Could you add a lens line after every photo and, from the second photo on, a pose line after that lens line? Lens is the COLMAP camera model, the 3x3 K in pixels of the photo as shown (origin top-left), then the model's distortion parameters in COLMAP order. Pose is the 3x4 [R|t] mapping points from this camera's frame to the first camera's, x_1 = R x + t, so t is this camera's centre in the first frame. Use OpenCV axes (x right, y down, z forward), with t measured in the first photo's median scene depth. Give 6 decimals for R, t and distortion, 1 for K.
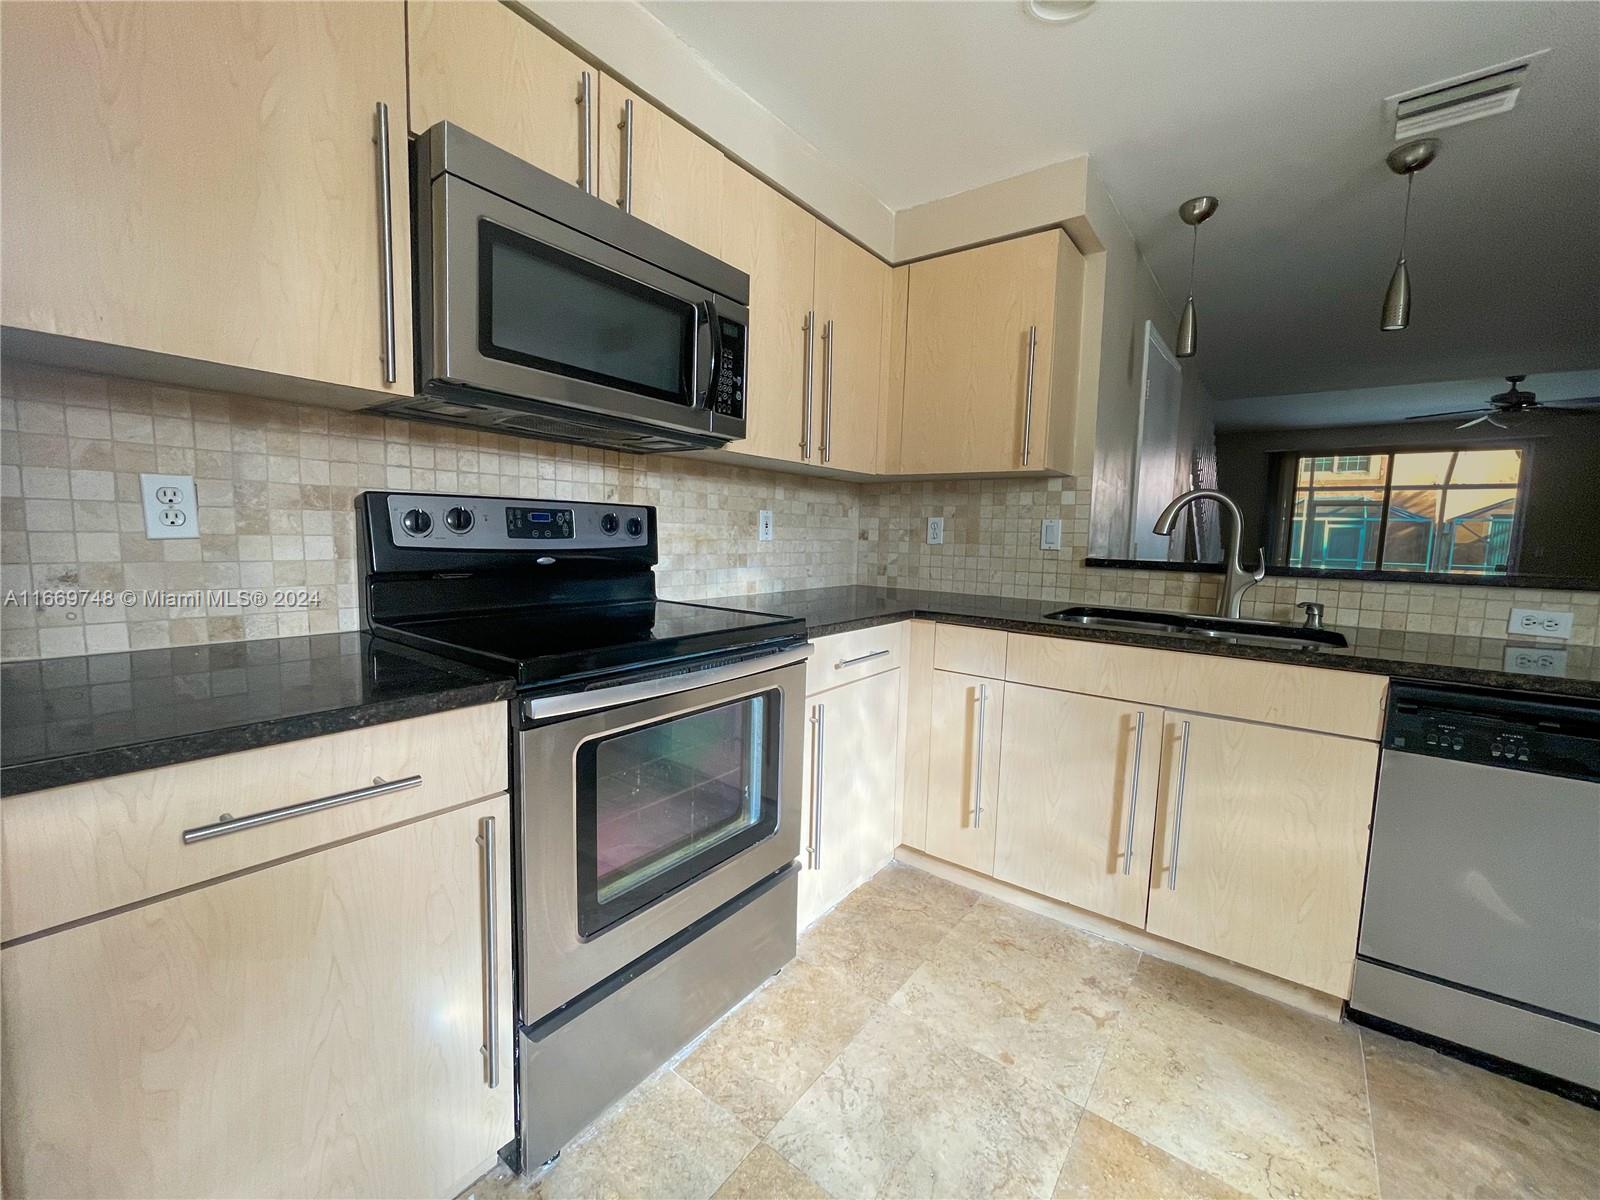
lens RADIAL K [[650.5, 0, 798.9], [0, 650.5, 598.2], [0, 0, 1]] dist [-0.000591, -0.000183]
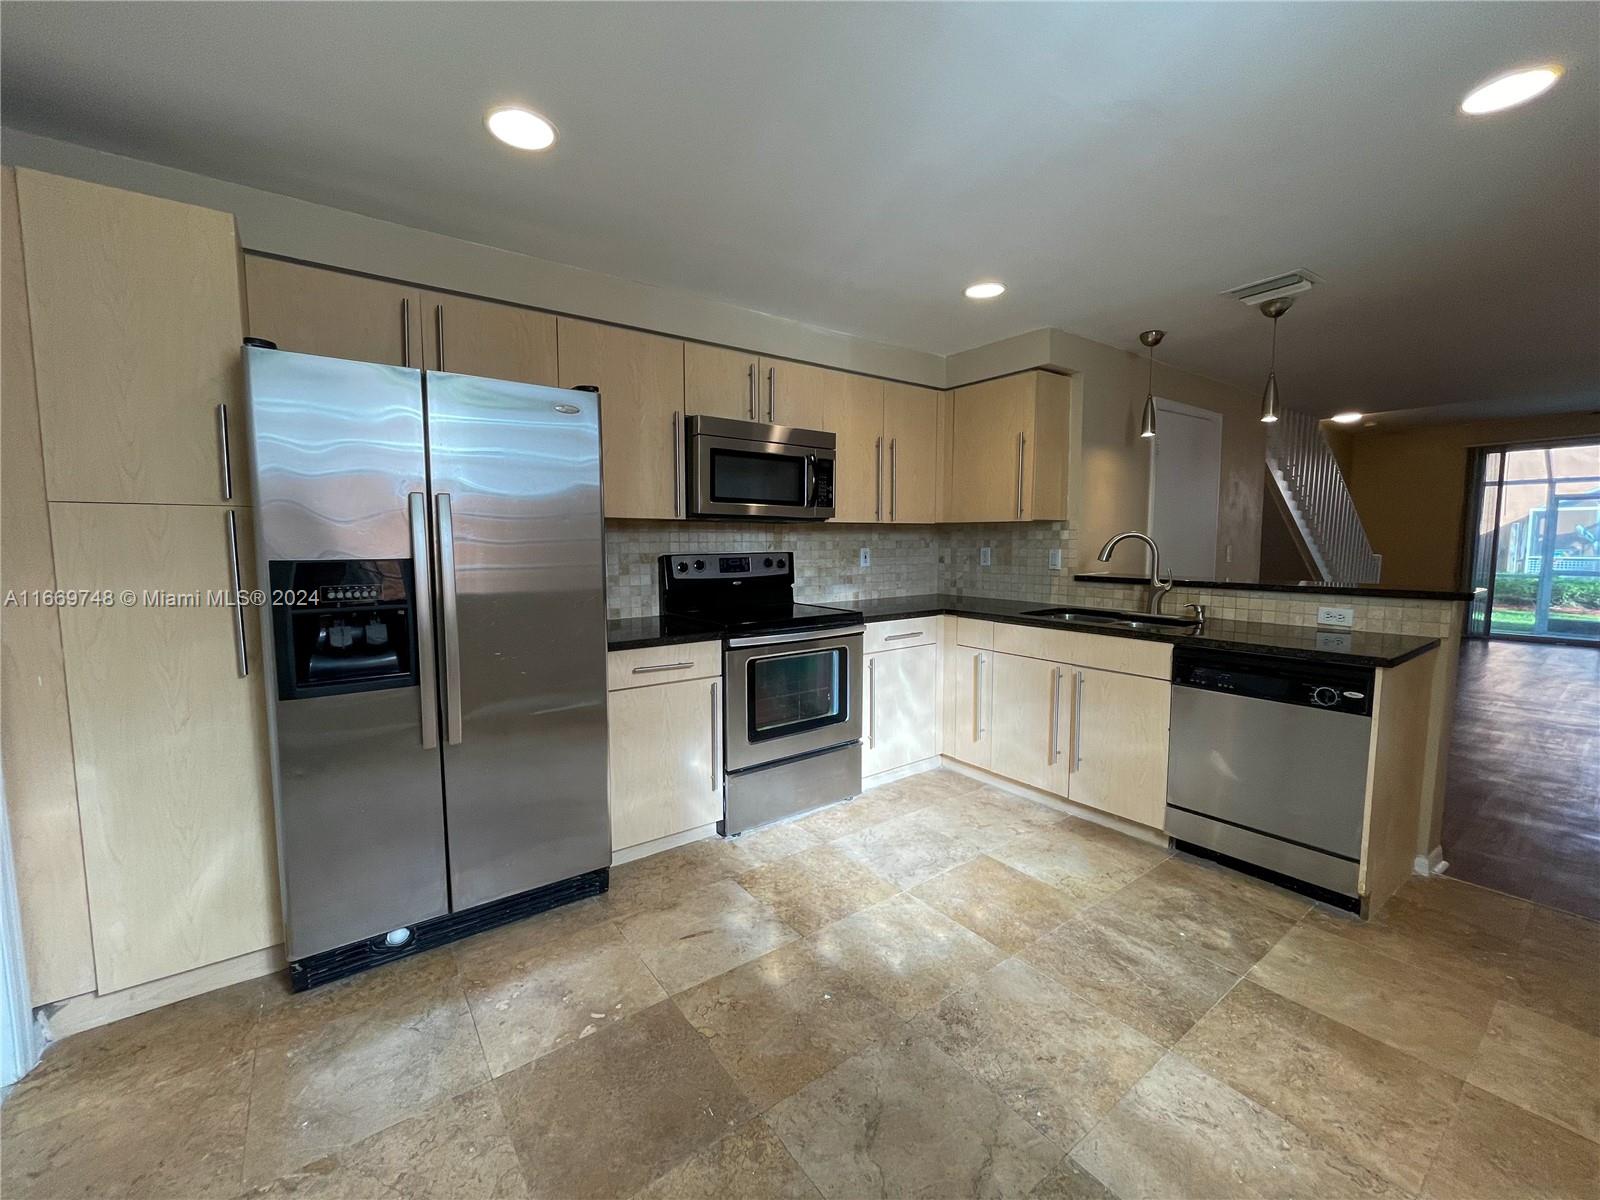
lens RADIAL K [[650.5, 0, 798.9], [0, 650.5, 598.2], [0, 0, 1]] dist [-0.000591, -0.000183]
pose [[0.959458, -0.003558, -0.281828, 0.350297], [0.000046, 0.999922, -0.012465, 0.013628], [0.281851, 0.011947, 0.959384, -0.846689]]
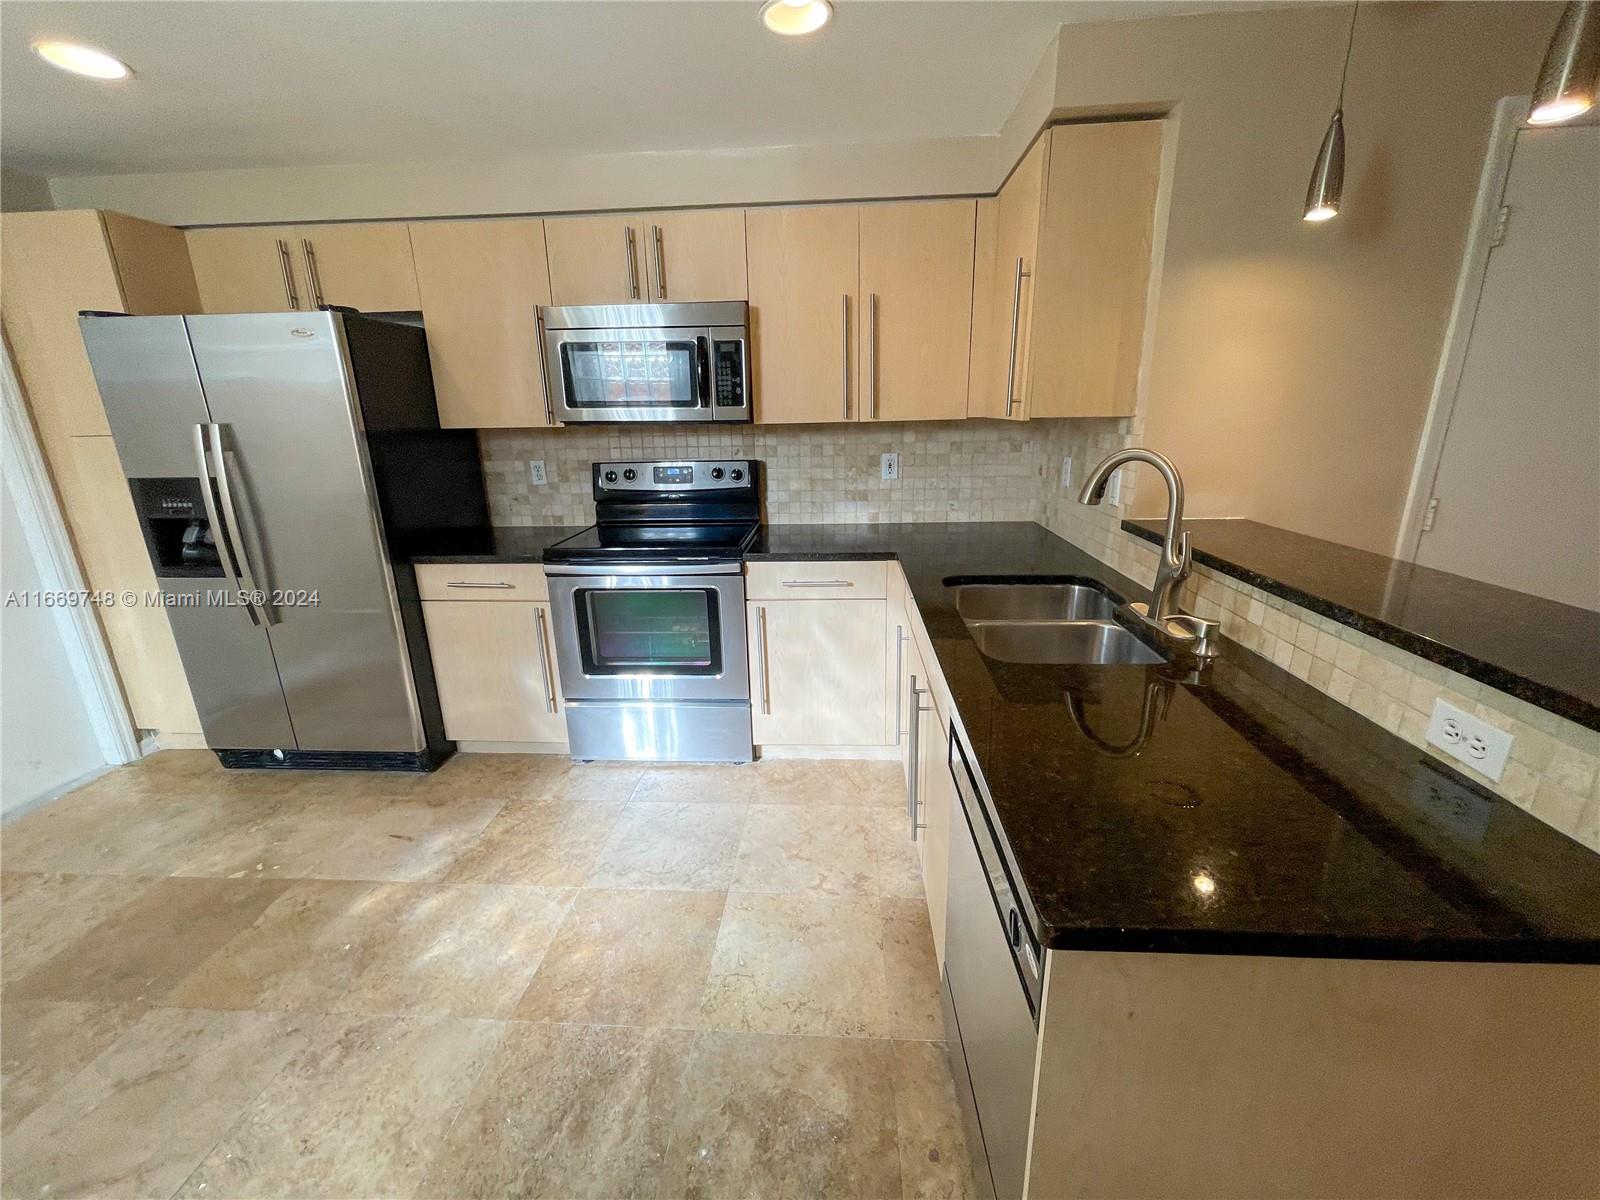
lens RADIAL K [[650.5, 0, 798.9], [0, 650.5, 598.2], [0, 0, 1]] dist [-0.000591, -0.000183]
pose [[0.549956, 0.194868, -0.812142, 1.246226], [-0.049148, 0.978266, 0.201447, -0.152339], [0.833746, -0.070872, 0.547580, 0.270174]]
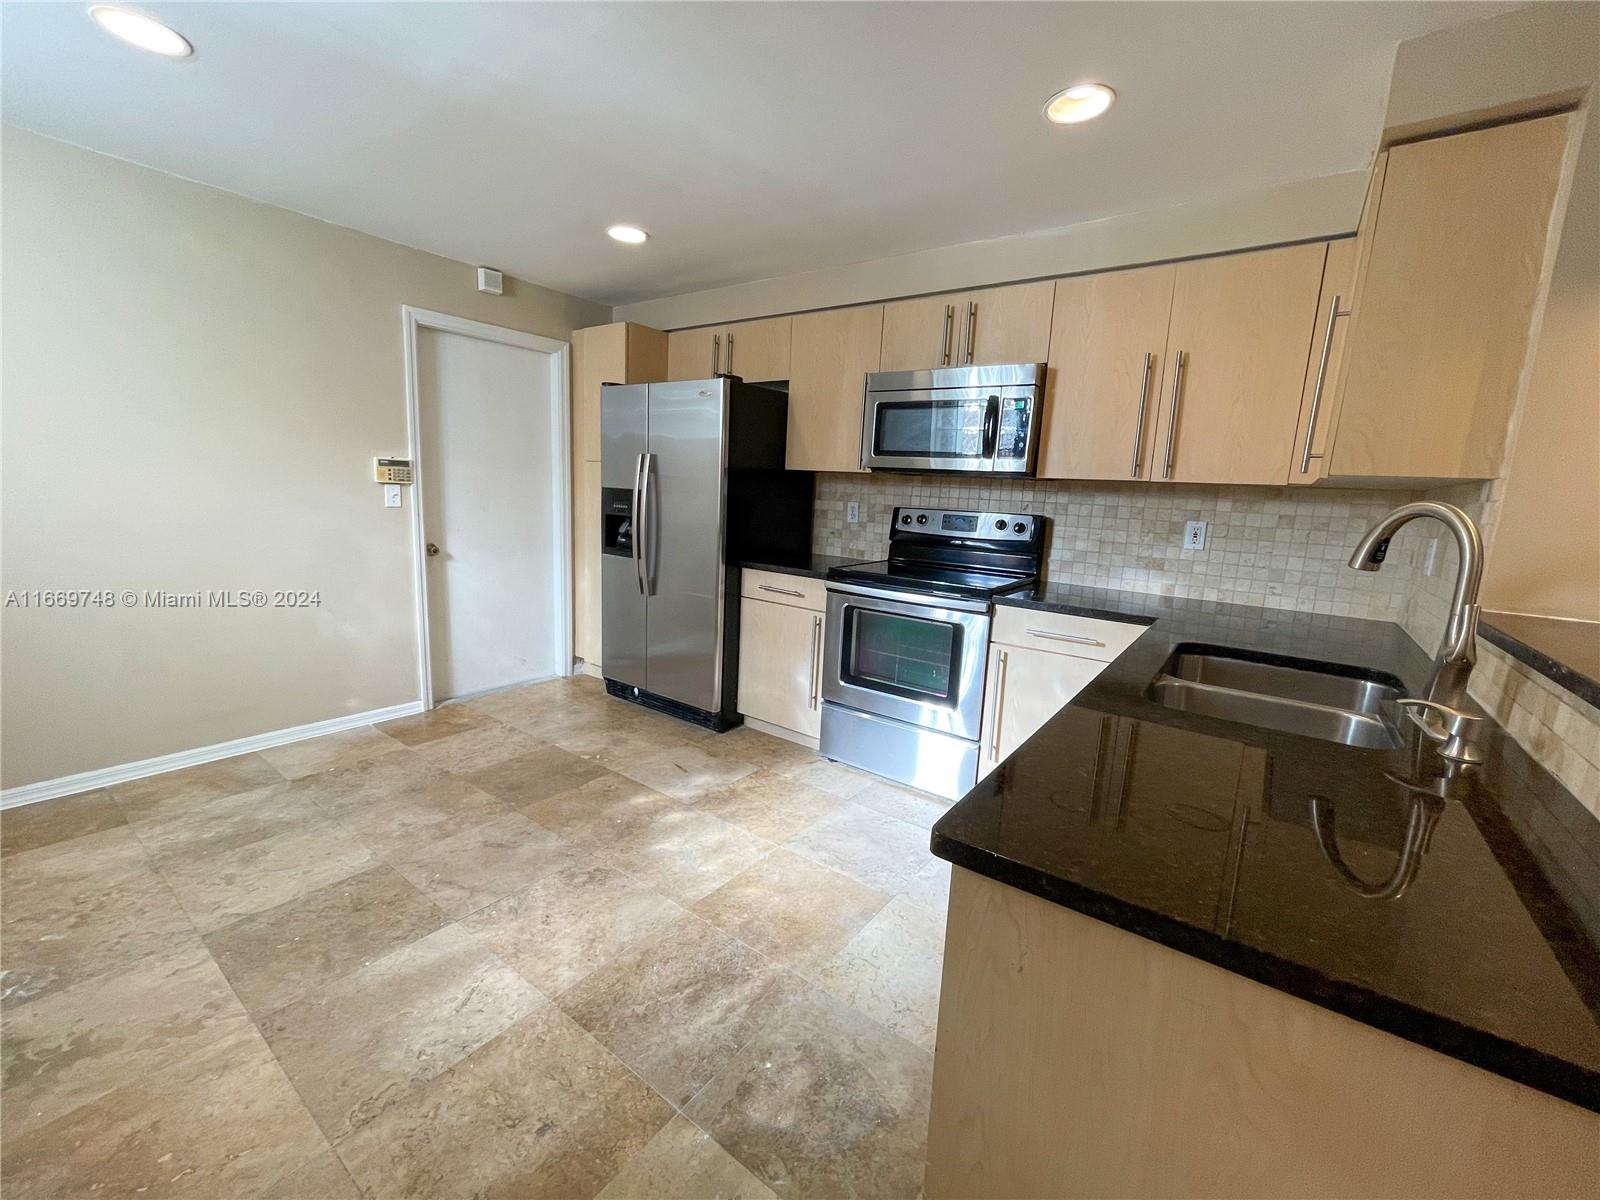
lens RADIAL K [[650.5, 0, 798.9], [0, 650.5, 598.2], [0, 0, 1]] dist [-0.000591, -0.000183]
pose [[0.015754, 0.142123, -0.989724, 1.453809], [-0.148034, 0.979269, 0.138266, -0.087958], [0.988857, 0.144335, 0.036467, 0.465543]]
